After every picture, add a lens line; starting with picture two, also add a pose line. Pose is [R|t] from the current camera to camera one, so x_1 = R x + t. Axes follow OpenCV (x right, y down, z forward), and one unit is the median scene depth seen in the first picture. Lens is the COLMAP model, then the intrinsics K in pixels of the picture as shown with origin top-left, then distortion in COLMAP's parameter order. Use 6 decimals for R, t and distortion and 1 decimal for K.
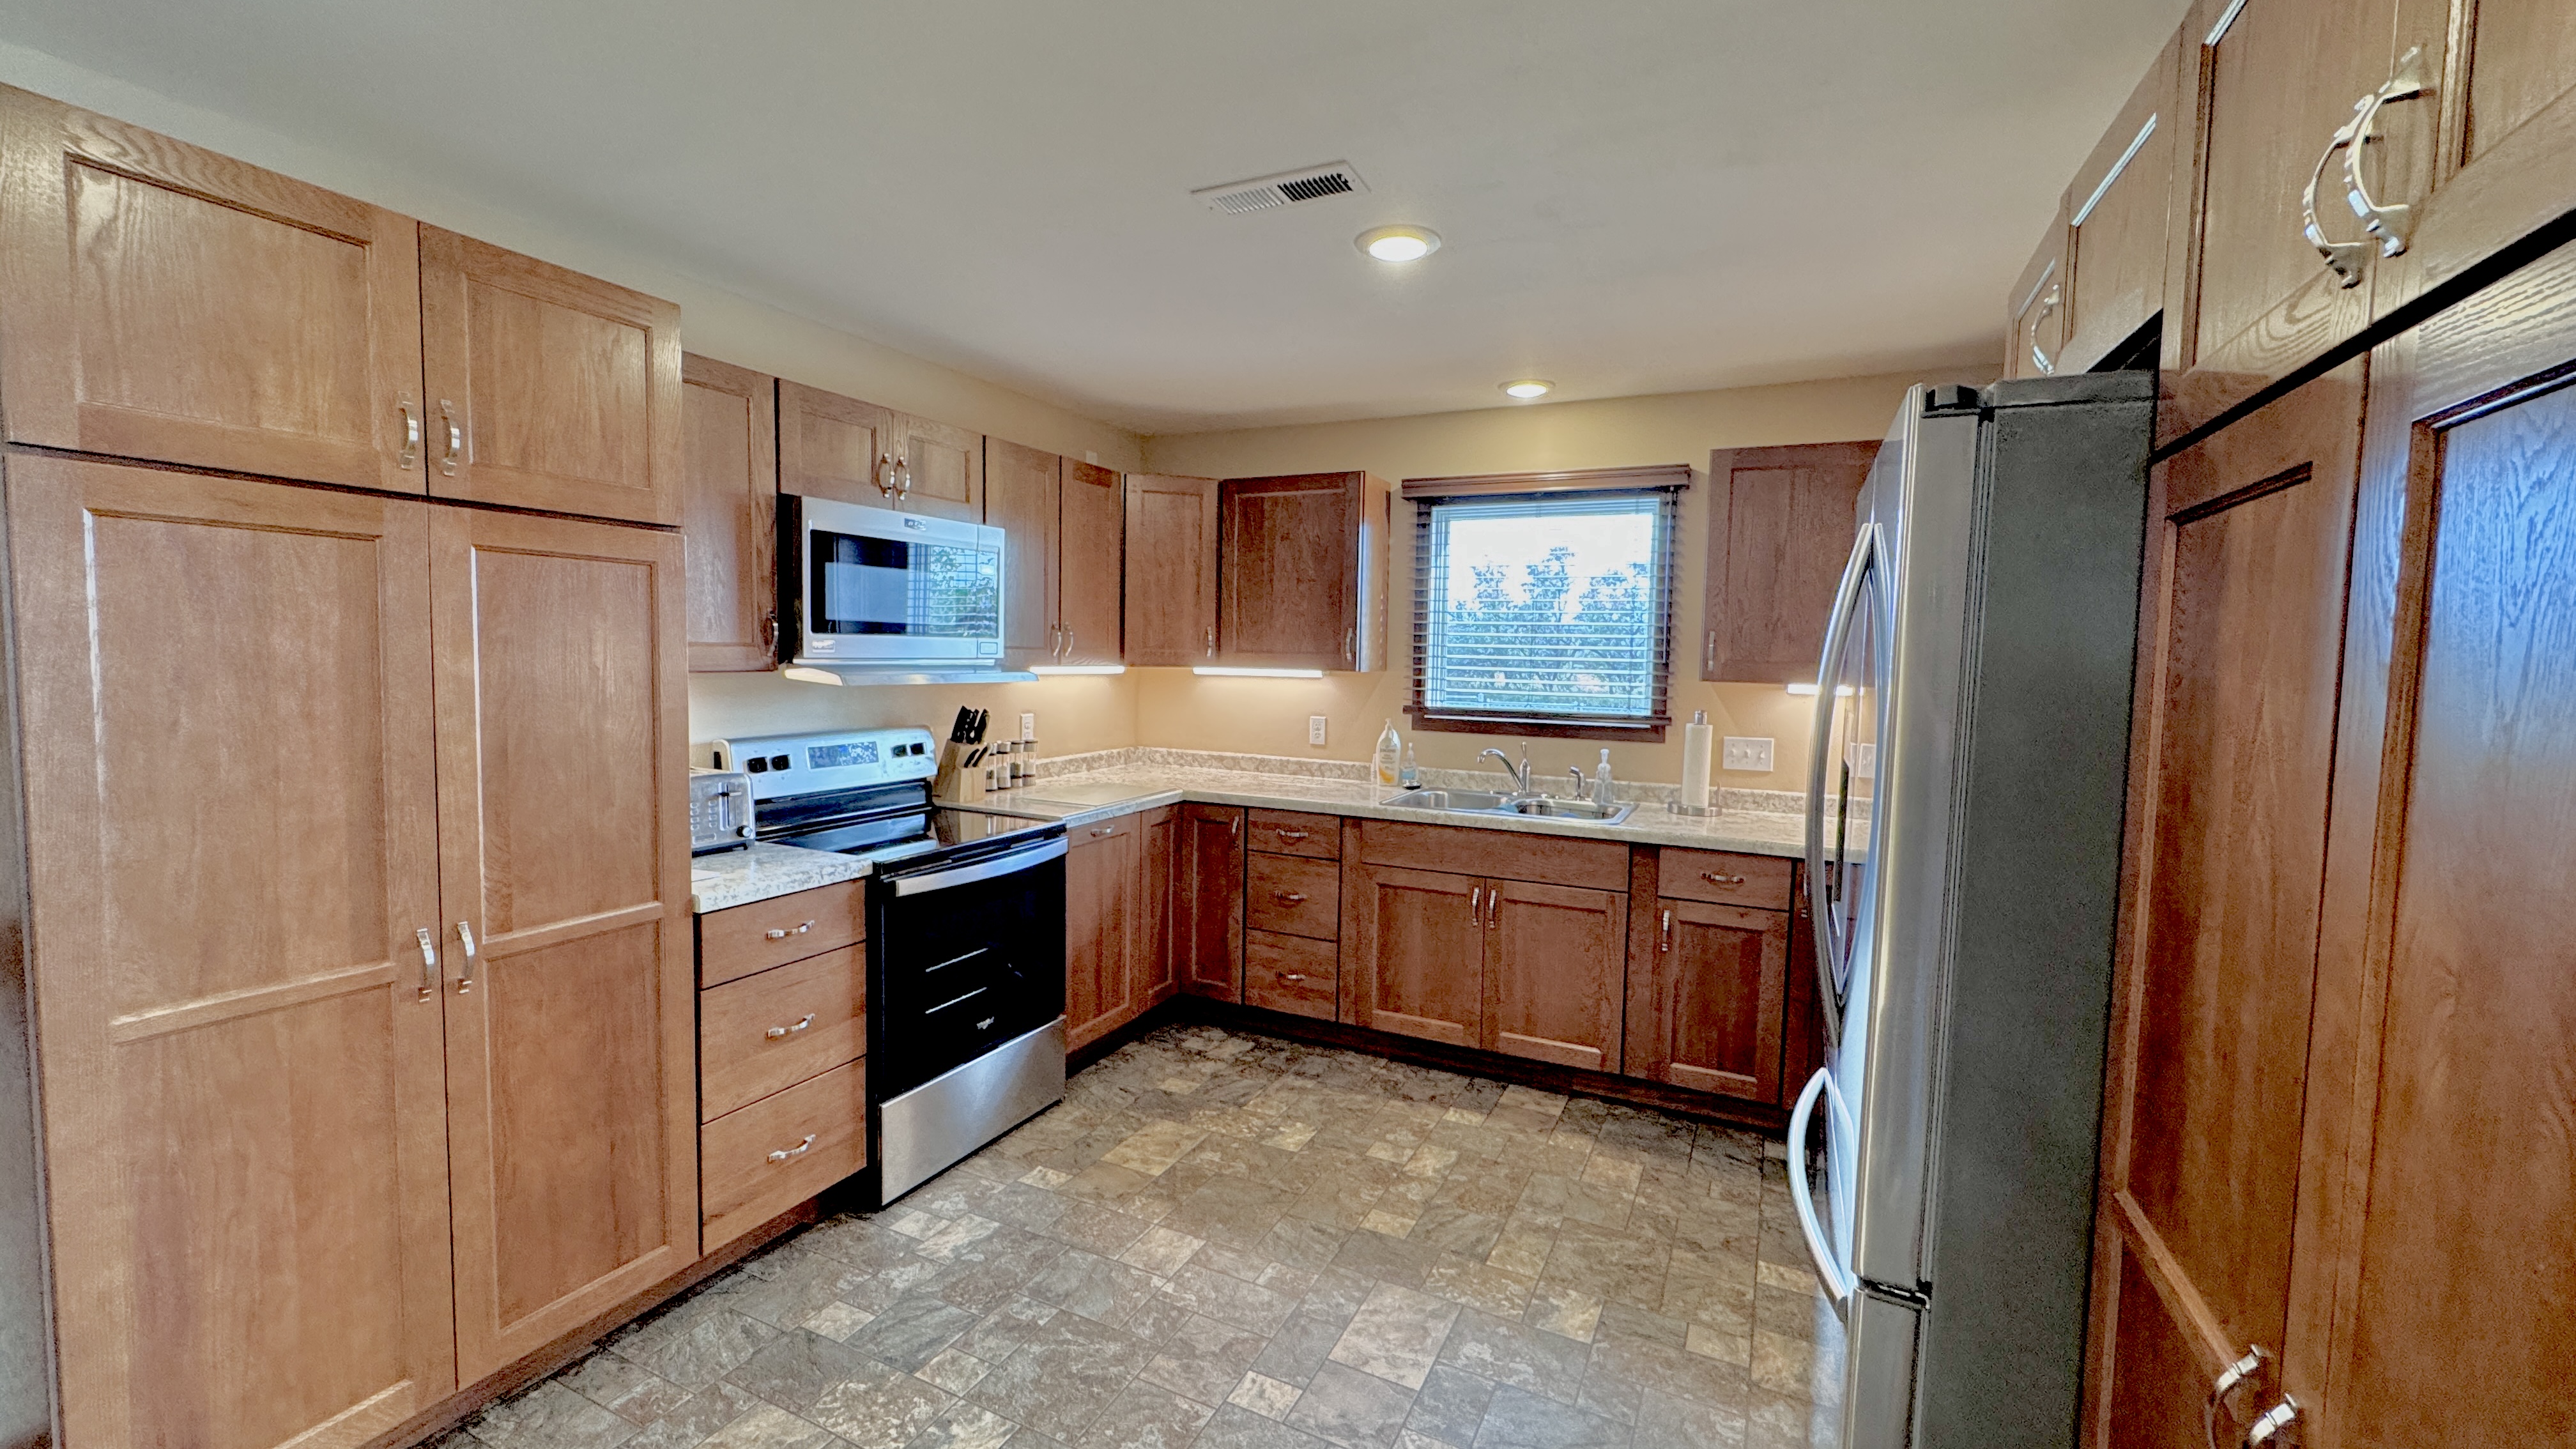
lens RADIAL K [[1029.6, 0, 1288.0], [0, 1029.6, 724.5], [0, 0, 1]] dist [-0.003604, 0.000352]
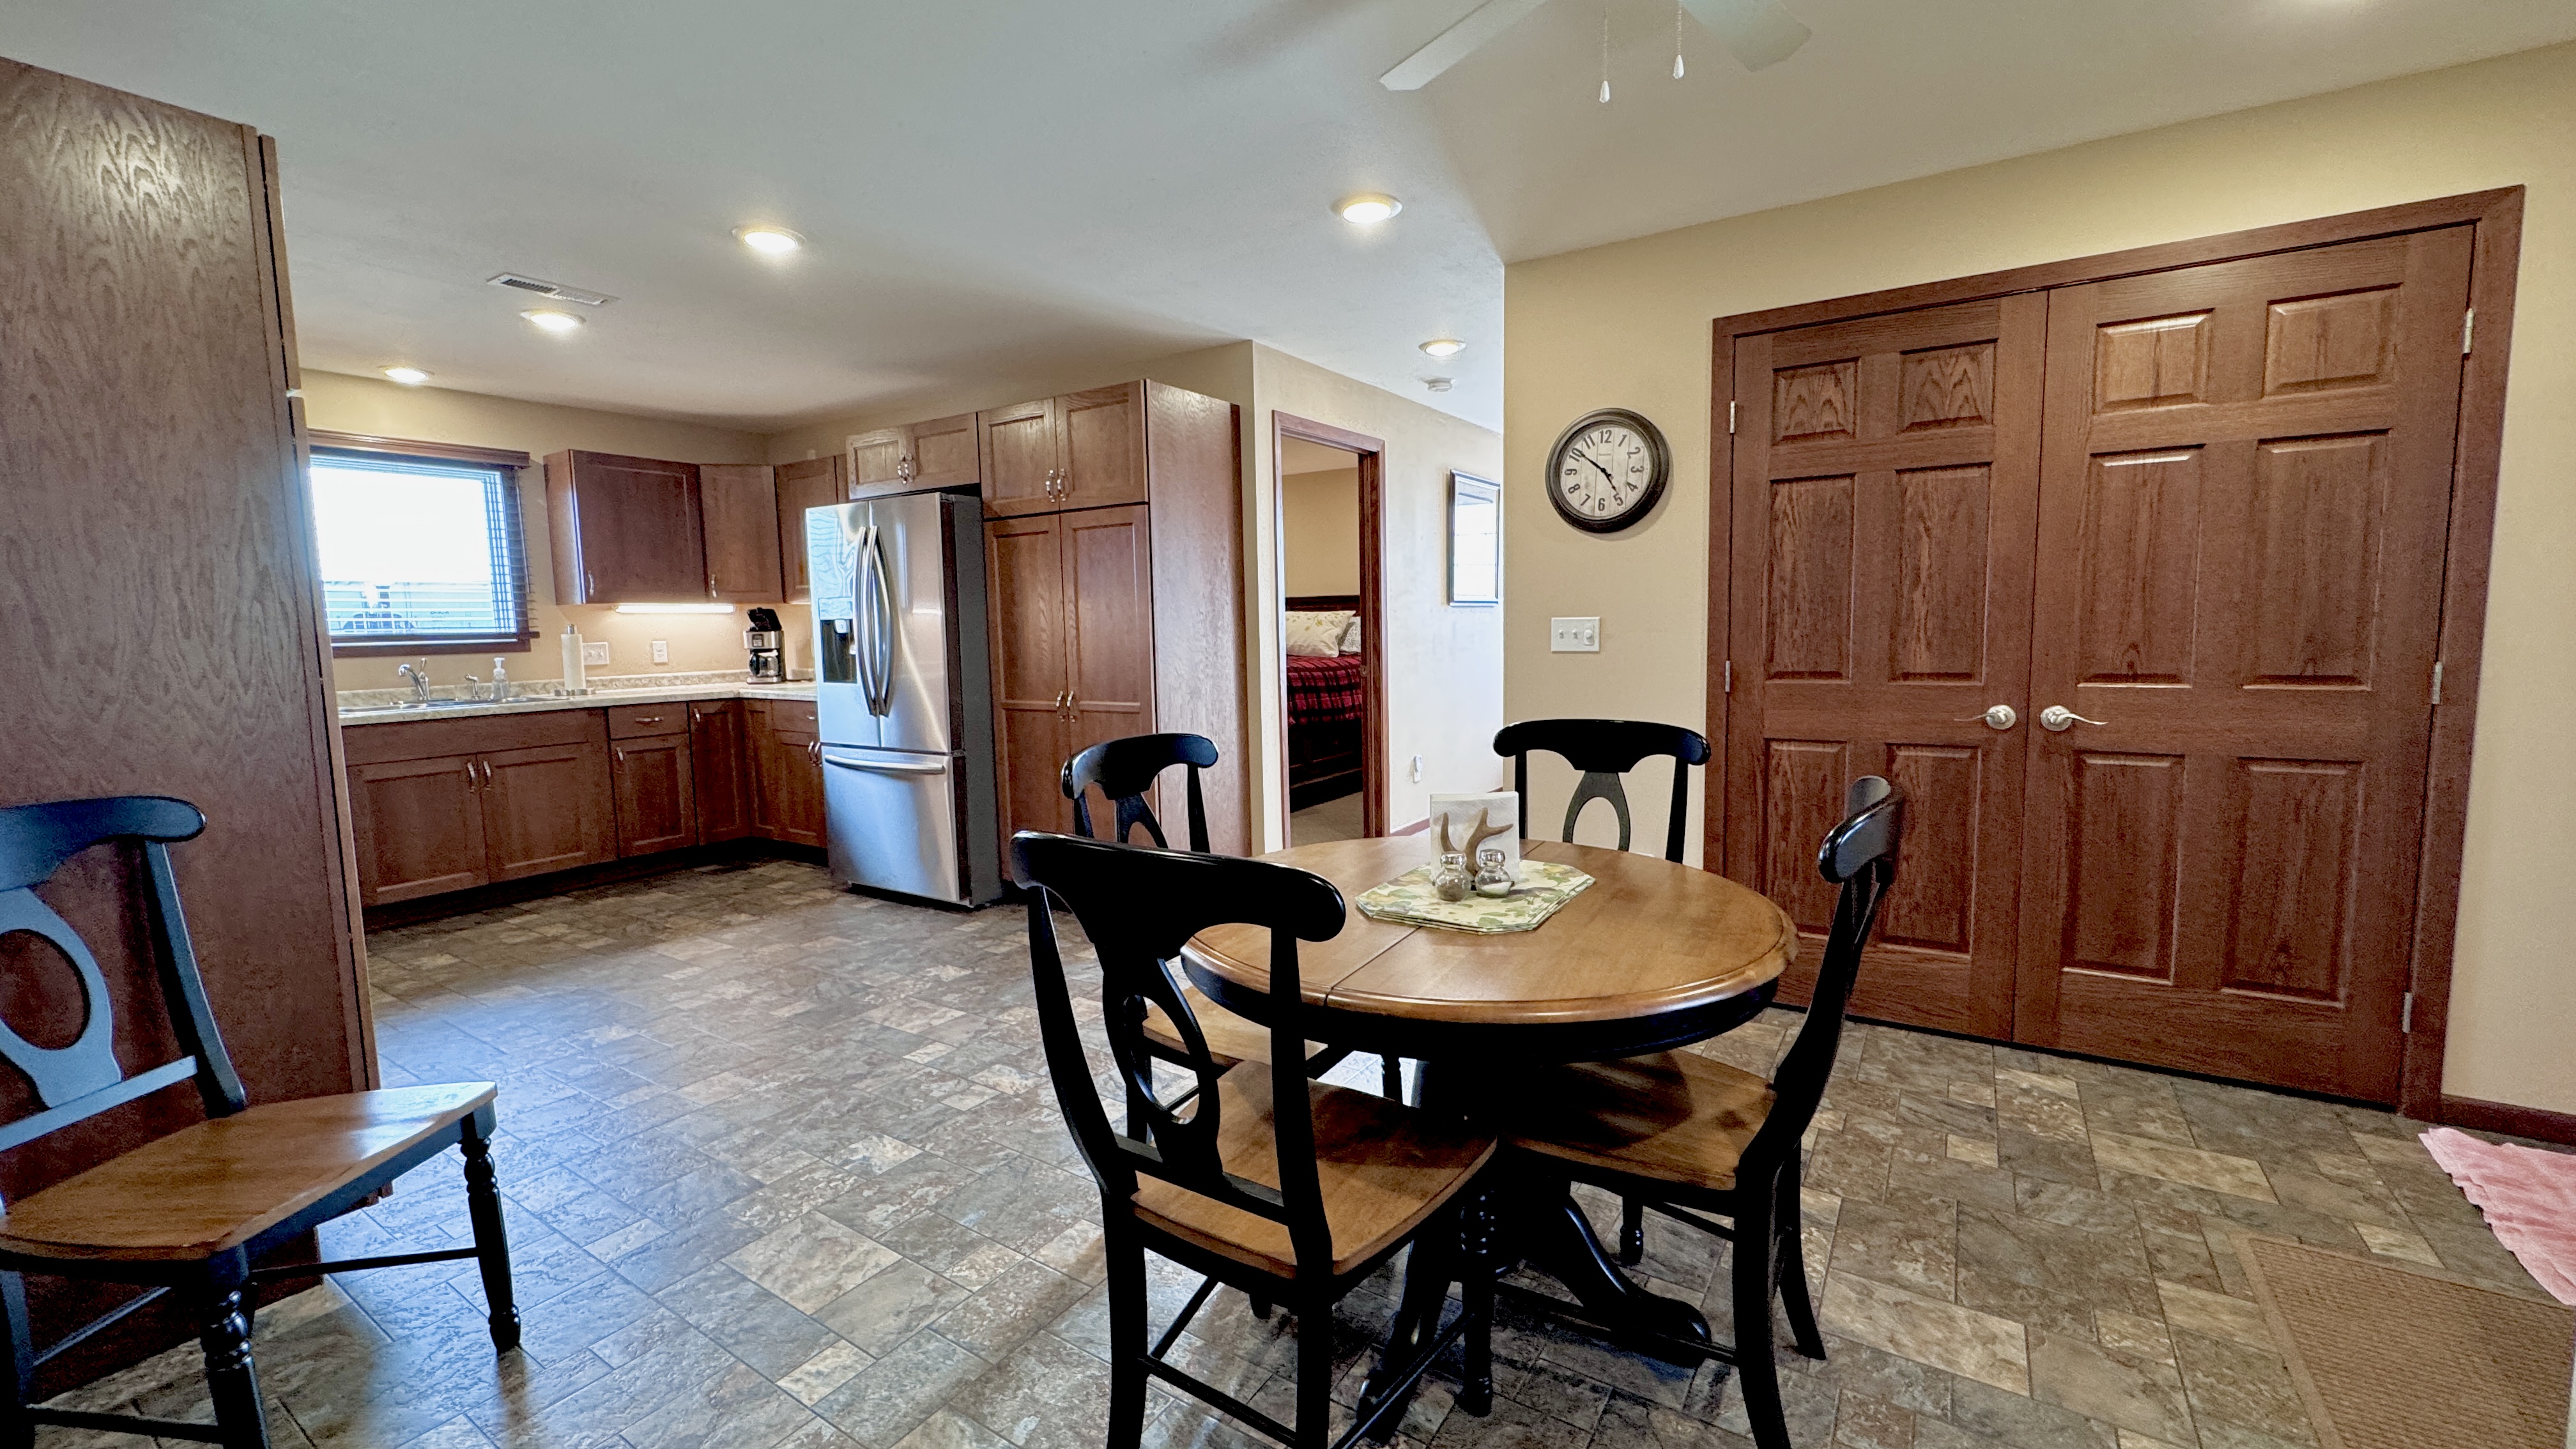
lens RADIAL K [[1029.6, 0, 1288.0], [0, 1029.6, 724.5], [0, 0, 1]] dist [-0.003604, 0.000352]
pose [[0.122590, -0.122660, 0.984848, -0.962002], [0.092953, 0.989390, 0.111656, 0.060601], [-0.988095, 0.077857, 0.132691, -0.204337]]
